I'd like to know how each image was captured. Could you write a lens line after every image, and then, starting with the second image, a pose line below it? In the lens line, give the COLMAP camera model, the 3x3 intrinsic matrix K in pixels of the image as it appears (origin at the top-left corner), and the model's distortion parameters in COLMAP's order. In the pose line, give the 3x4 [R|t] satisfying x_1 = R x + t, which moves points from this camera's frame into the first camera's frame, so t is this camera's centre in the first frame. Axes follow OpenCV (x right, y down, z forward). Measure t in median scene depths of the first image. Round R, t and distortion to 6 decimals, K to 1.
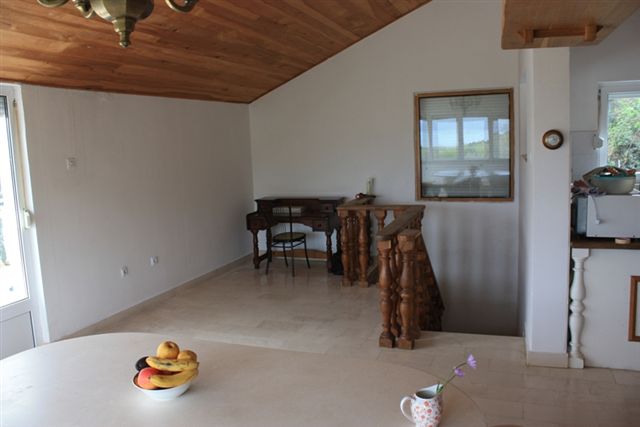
lens RADIAL K [[549.1, 0, 320.0], [0, 549.1, 213.5], [0, 0, 1]] dist [-0.153990, 0.158969]
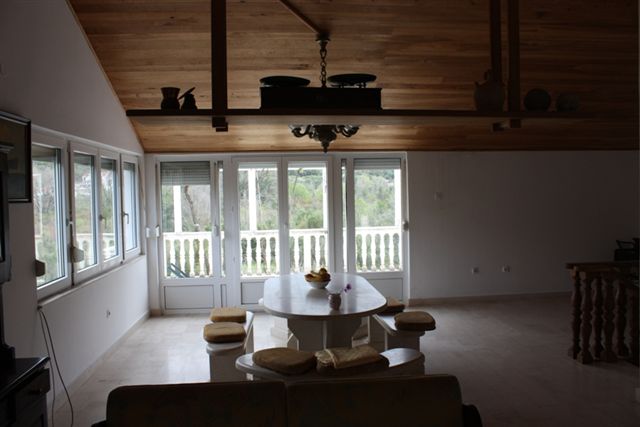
lens RADIAL K [[549.1, 0, 320.0], [0, 549.1, 213.5], [0, 0, 1]] dist [-0.153990, 0.158969]
pose [[0.435202, 0.068480, -0.897725, 0.920400], [-0.121043, 0.992501, 0.017030, -0.026521], [0.892159, 0.101252, 0.440228, -0.061458]]
